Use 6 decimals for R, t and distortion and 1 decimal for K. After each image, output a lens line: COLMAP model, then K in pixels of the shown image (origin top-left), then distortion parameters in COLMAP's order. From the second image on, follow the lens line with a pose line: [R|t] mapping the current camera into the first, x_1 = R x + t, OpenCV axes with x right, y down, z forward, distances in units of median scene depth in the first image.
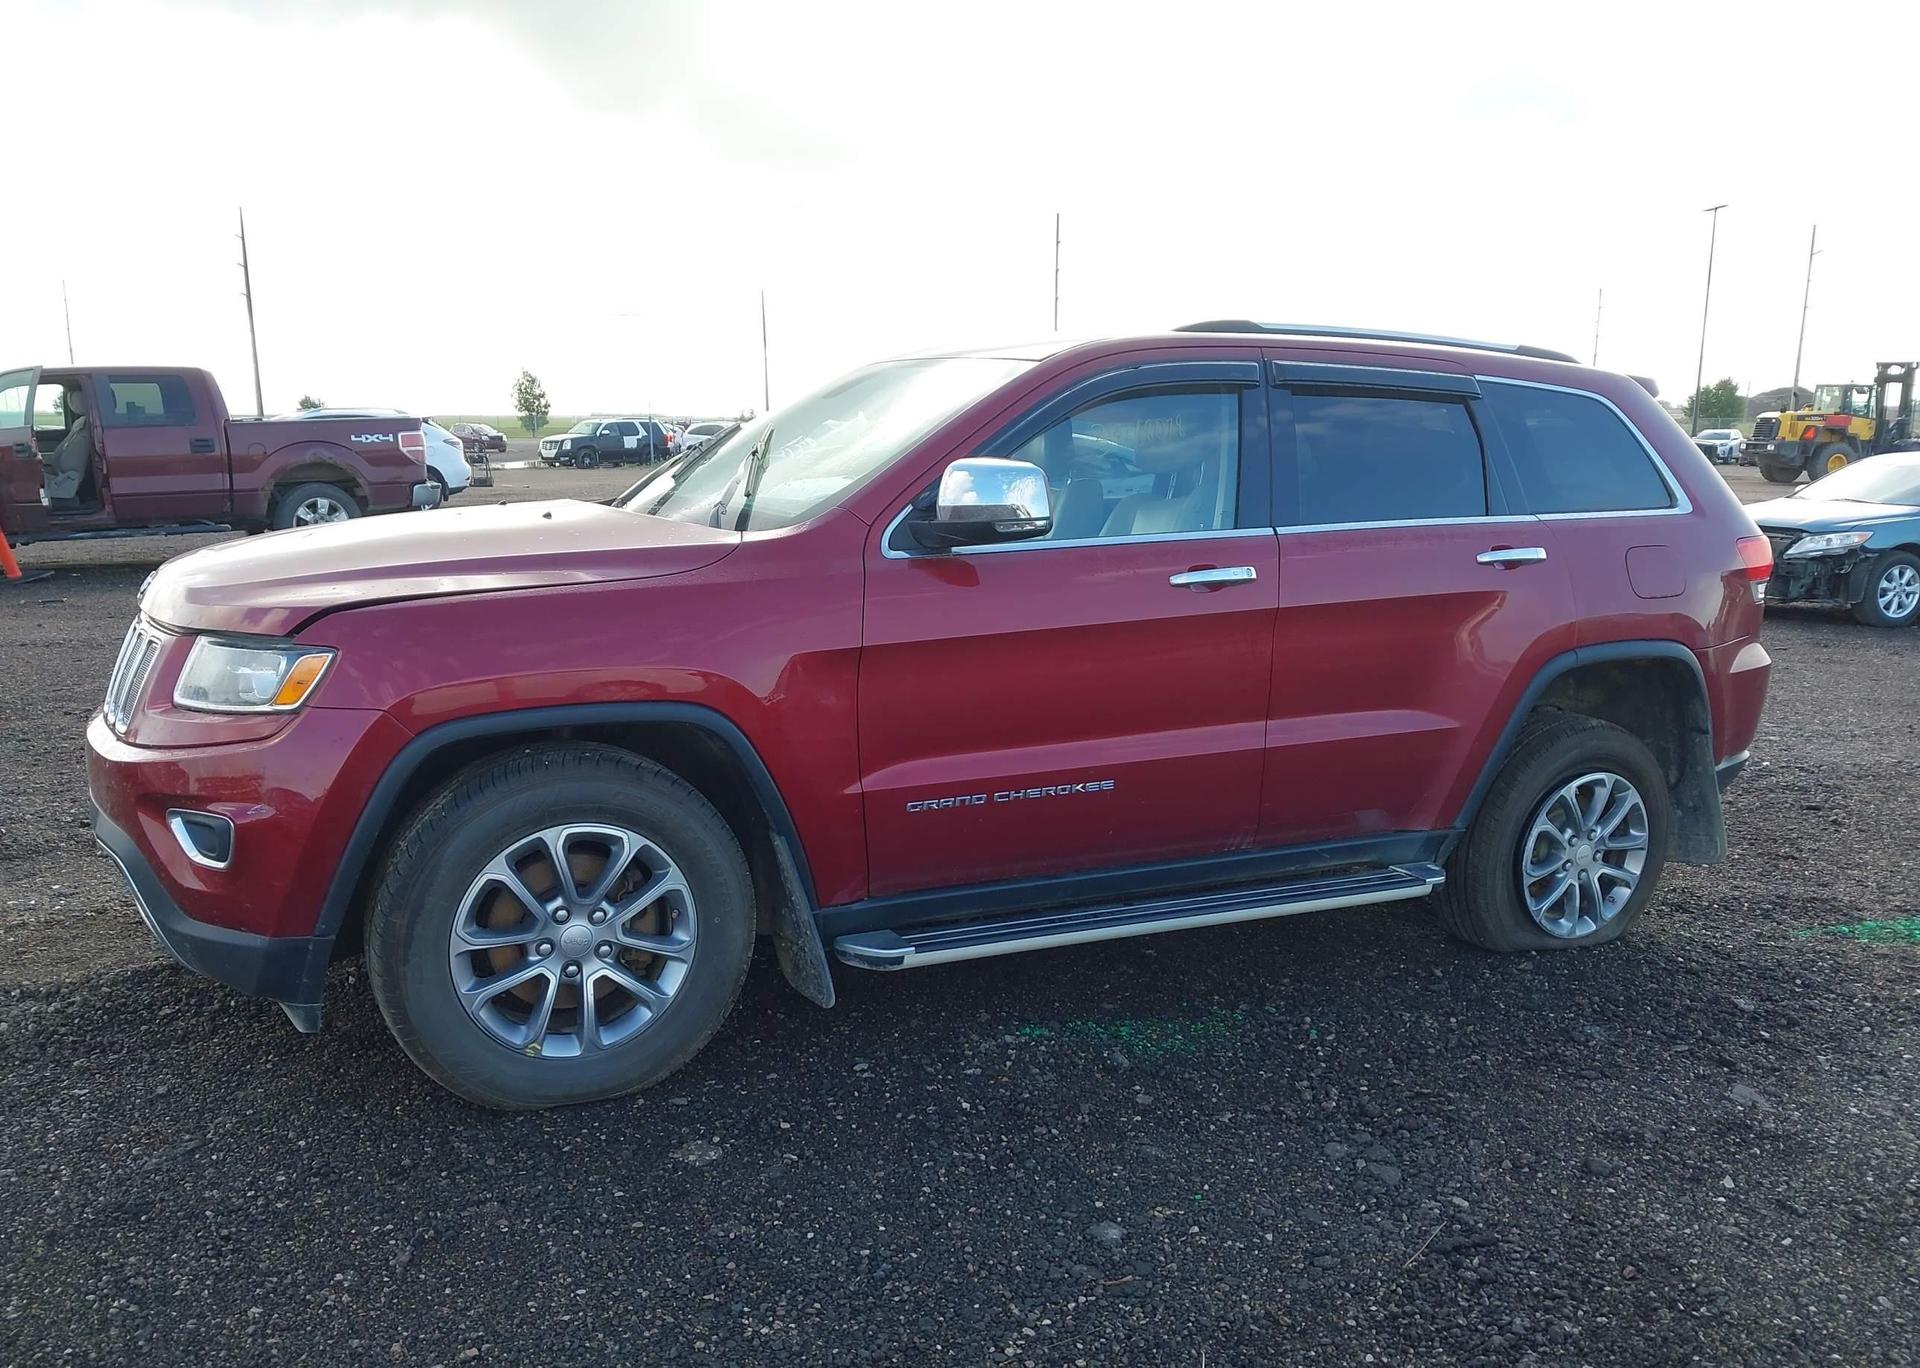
lens RADIAL K [[1472.1, 0, 932.3], [0, 1472.1, 719.7], [0, 0, 1]] dist [0.160410, -0.243965]
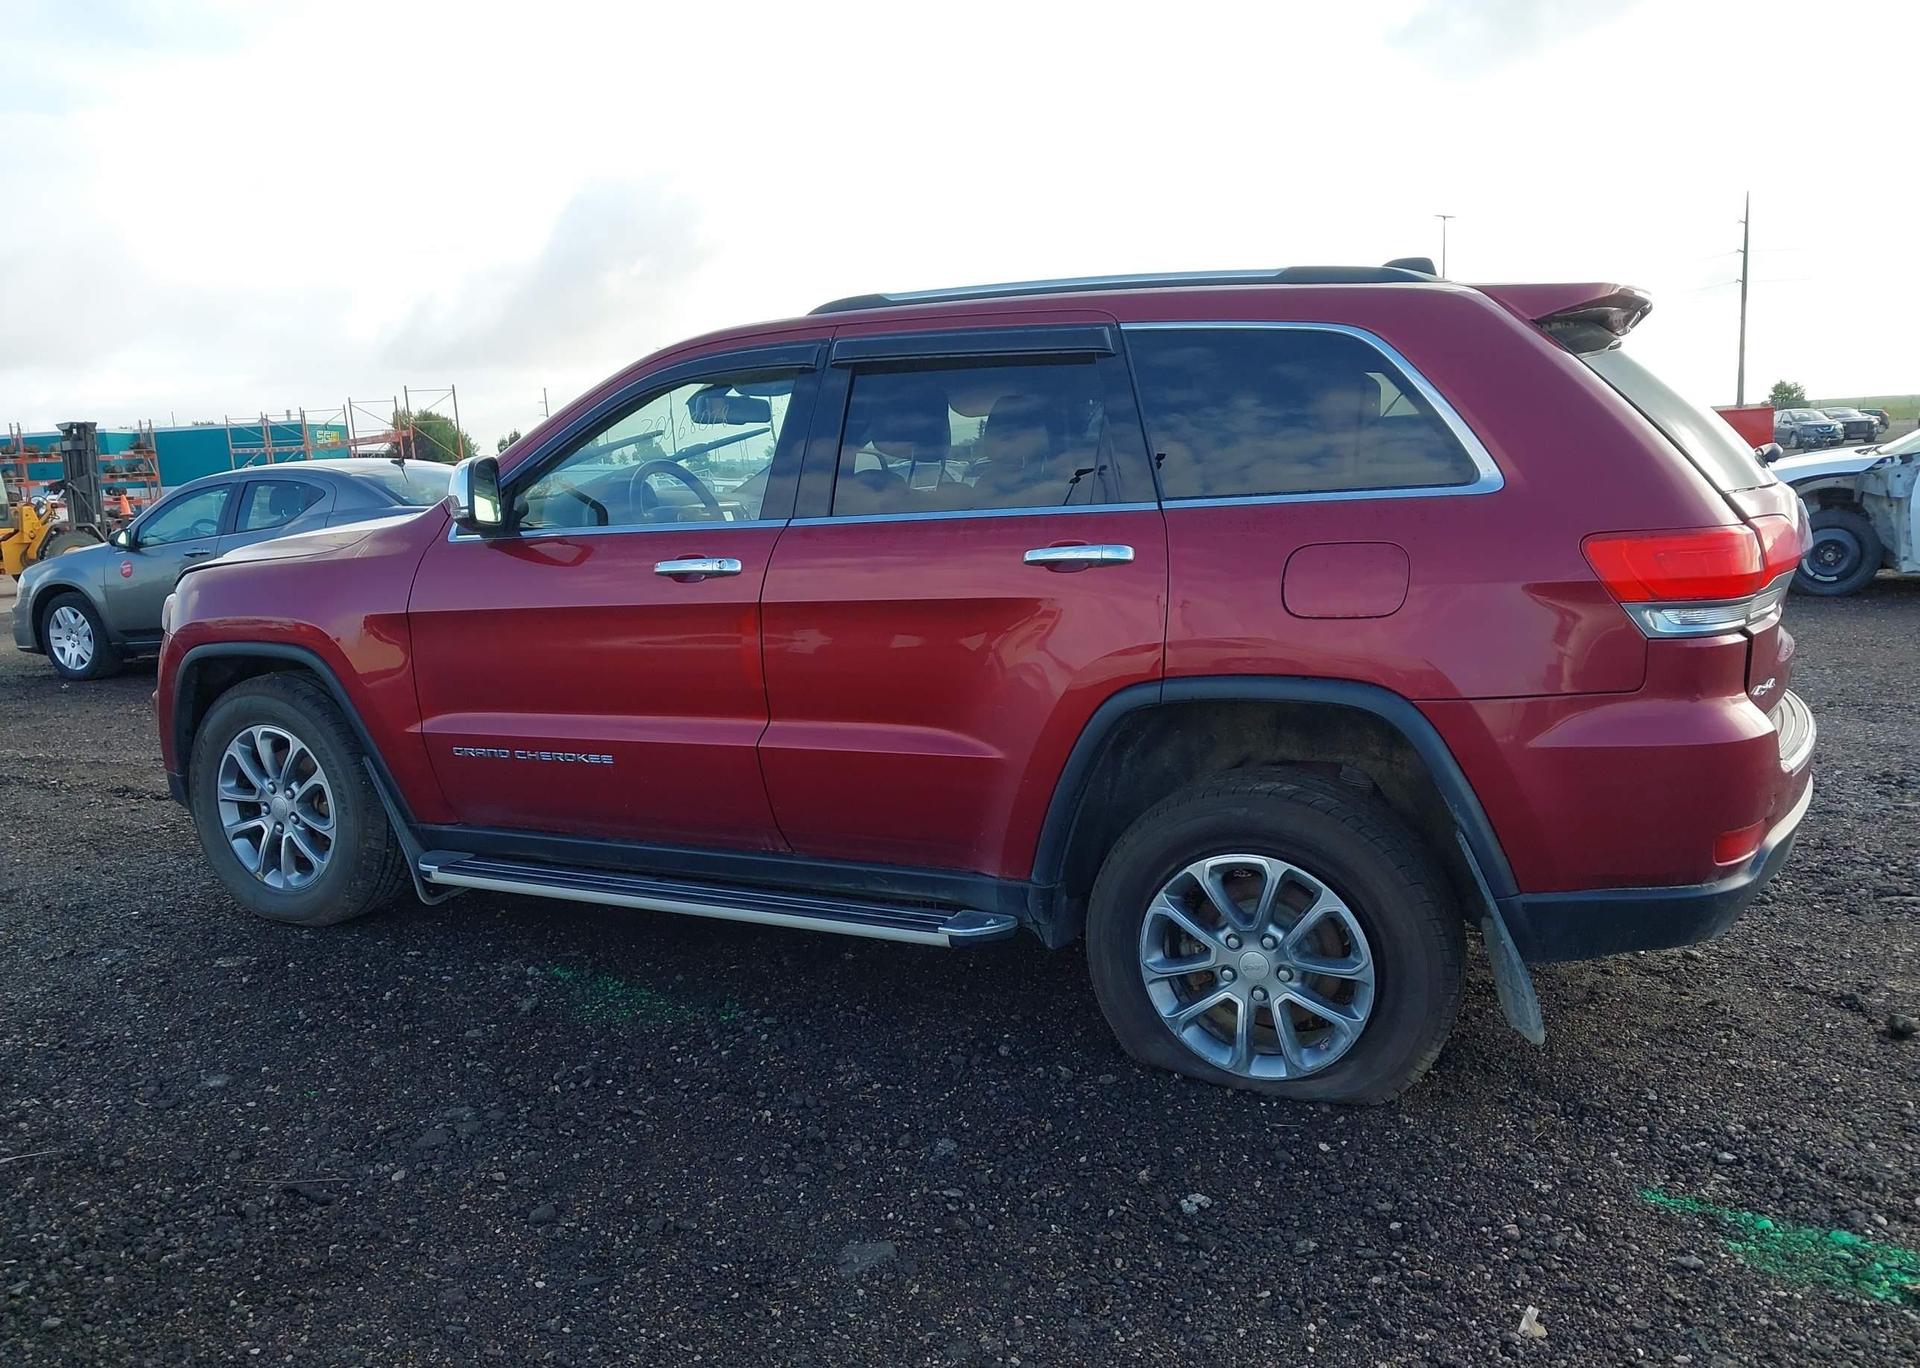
lens RADIAL K [[1472.1, 0, 932.3], [0, 1472.1, 719.7], [0, 0, 1]] dist [0.160410, -0.243965]
pose [[0.602768, 0.103960, -0.791115, 1.080502], [-0.094180, 0.993815, 0.058839, -0.067888], [0.792339, 0.039041, 0.608831, 0.520100]]
